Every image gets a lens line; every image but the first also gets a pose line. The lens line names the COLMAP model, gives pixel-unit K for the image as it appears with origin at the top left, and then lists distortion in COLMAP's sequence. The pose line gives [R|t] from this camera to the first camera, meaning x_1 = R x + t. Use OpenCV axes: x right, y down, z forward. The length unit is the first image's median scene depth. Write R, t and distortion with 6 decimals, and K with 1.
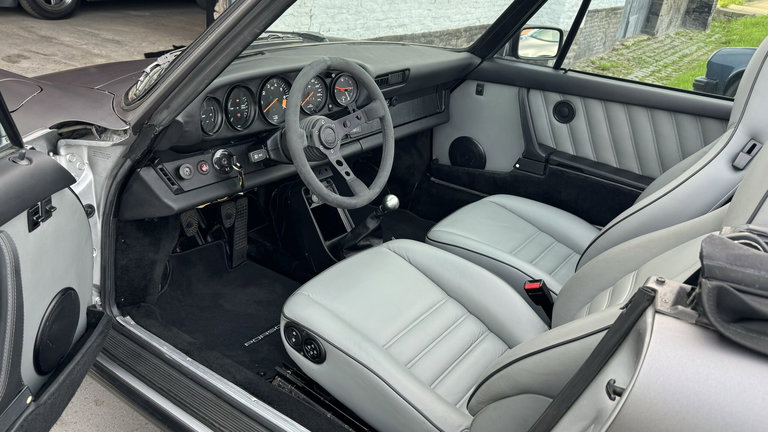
lens RADIAL K [[587.1, 0, 384.0], [0, 587.1, 216.0], [0, 0, 1]] dist [0.000620, -0.004039]
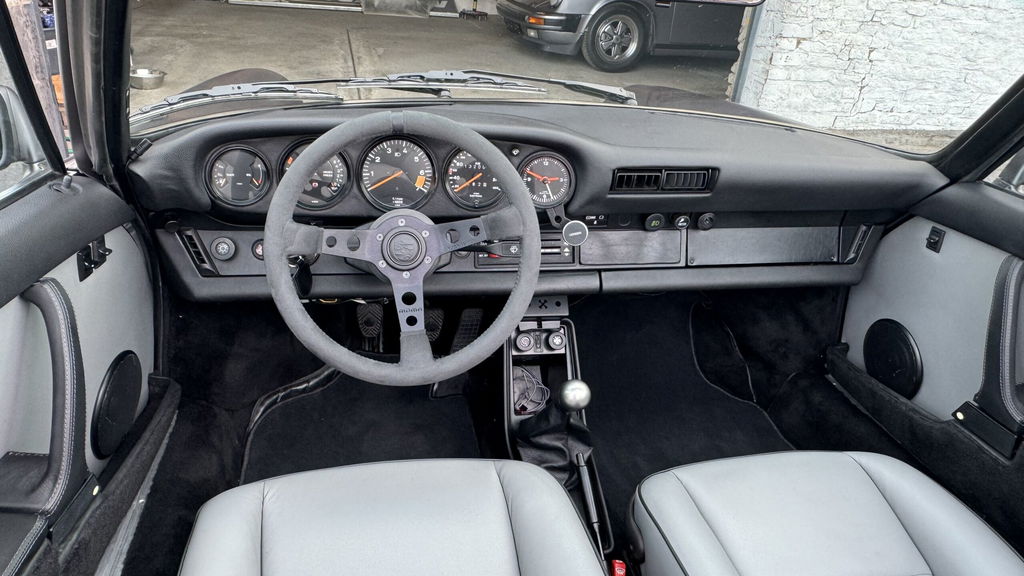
lens RADIAL K [[680.4, 0, 512.0], [0, 680.4, 288.0], [0, 0, 1]] dist [-0.028638, 0.000635]
pose [[0.742158, 0.273233, -0.612001, 0.275023], [-0.292597, 0.953602, 0.070919, -0.122181], [0.602983, 0.126437, 0.787671, 0.377164]]
